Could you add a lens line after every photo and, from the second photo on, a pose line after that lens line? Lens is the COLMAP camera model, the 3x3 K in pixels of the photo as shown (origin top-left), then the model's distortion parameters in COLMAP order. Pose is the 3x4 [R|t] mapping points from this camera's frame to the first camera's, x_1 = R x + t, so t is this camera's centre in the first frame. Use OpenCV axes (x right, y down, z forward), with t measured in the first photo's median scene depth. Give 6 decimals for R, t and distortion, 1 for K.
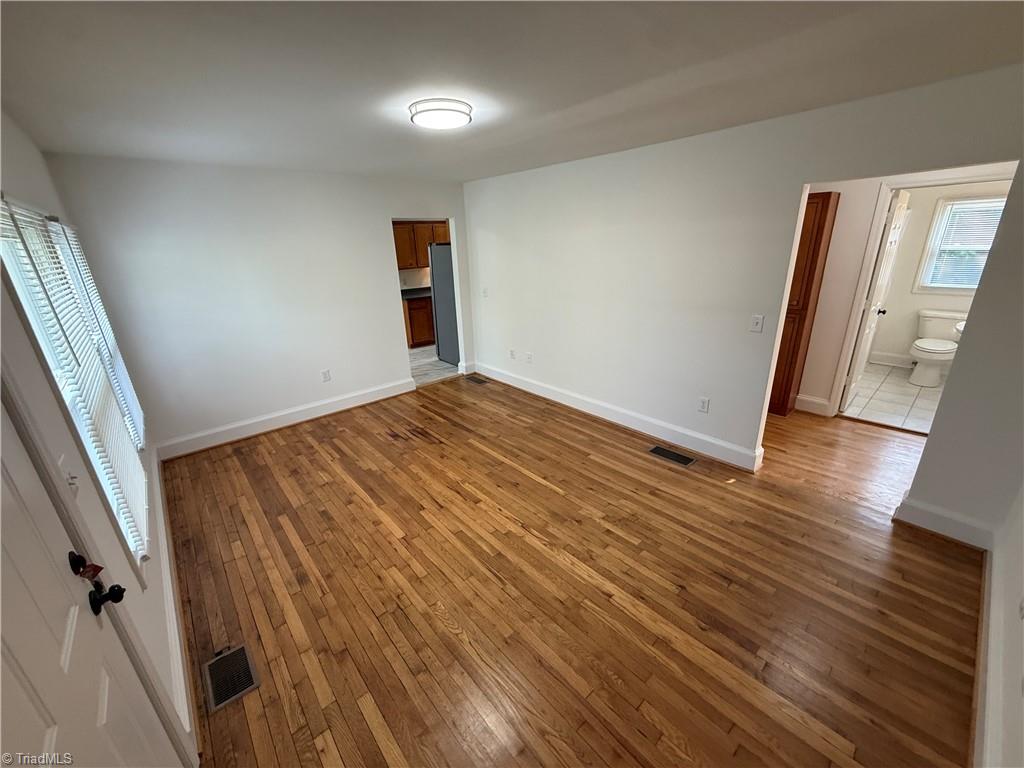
lens RADIAL K [[408.8, 0, 512.0], [0, 408.8, 384.0], [0, 0, 1]] dist [0.000744, 0.000223]
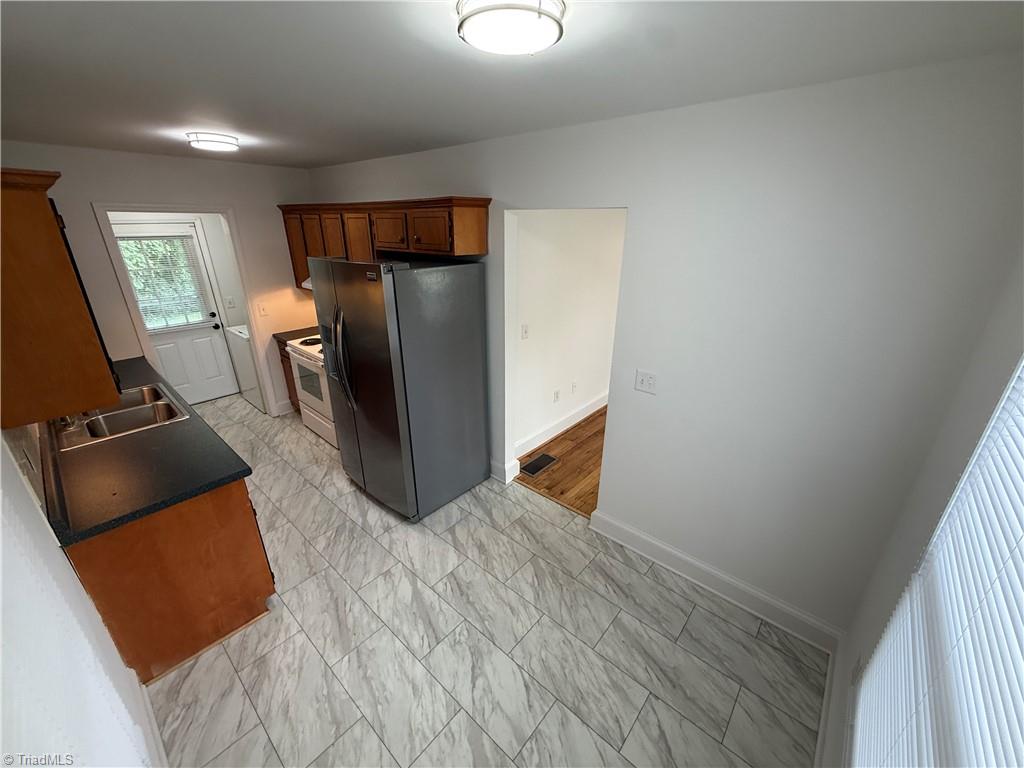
lens RADIAL K [[408.8, 0, 512.0], [0, 408.8, 384.0], [0, 0, 1]] dist [0.000744, 0.000223]
pose [[-0.127284, -0.336203, 0.933149, -1.010515], [0.332091, 0.872056, 0.359490, -0.574572], [-0.934620, 0.355648, 0.000651, 1.571443]]
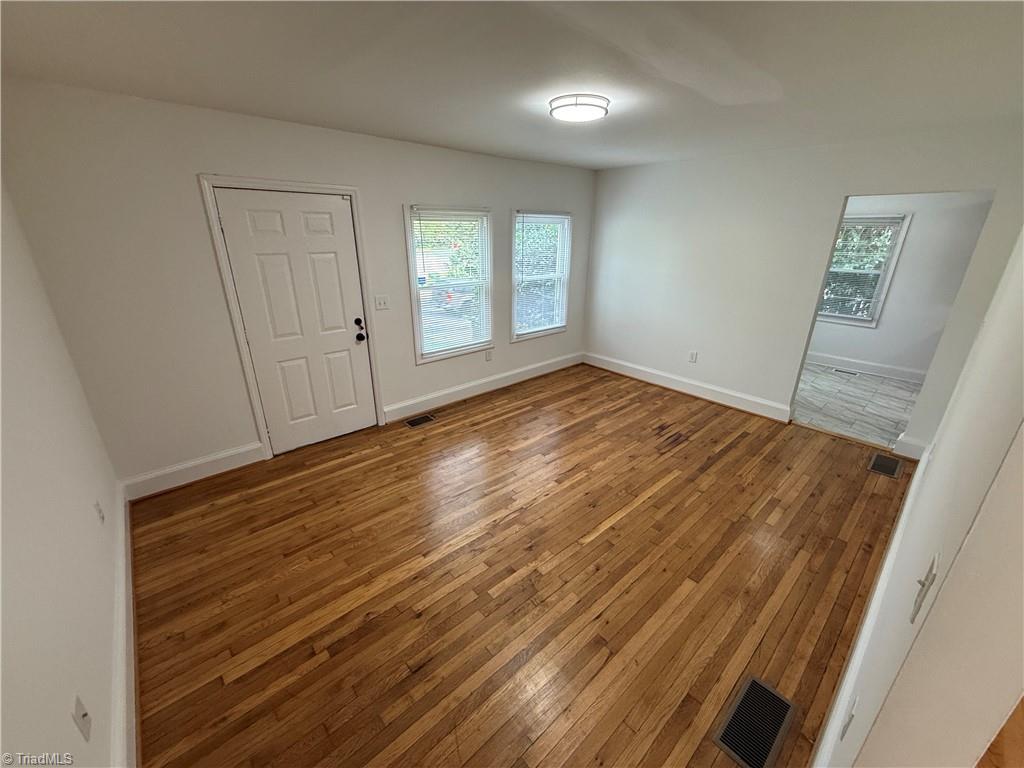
lens RADIAL K [[408.8, 0, 512.0], [0, 408.8, 384.0], [0, 0, 1]] dist [0.000744, 0.000223]
pose [[0.008330, 0.386627, -0.922198, 0.666749], [-0.340603, 0.868181, 0.360904, -0.227844], [0.940170, 0.311097, 0.138919, 0.564700]]
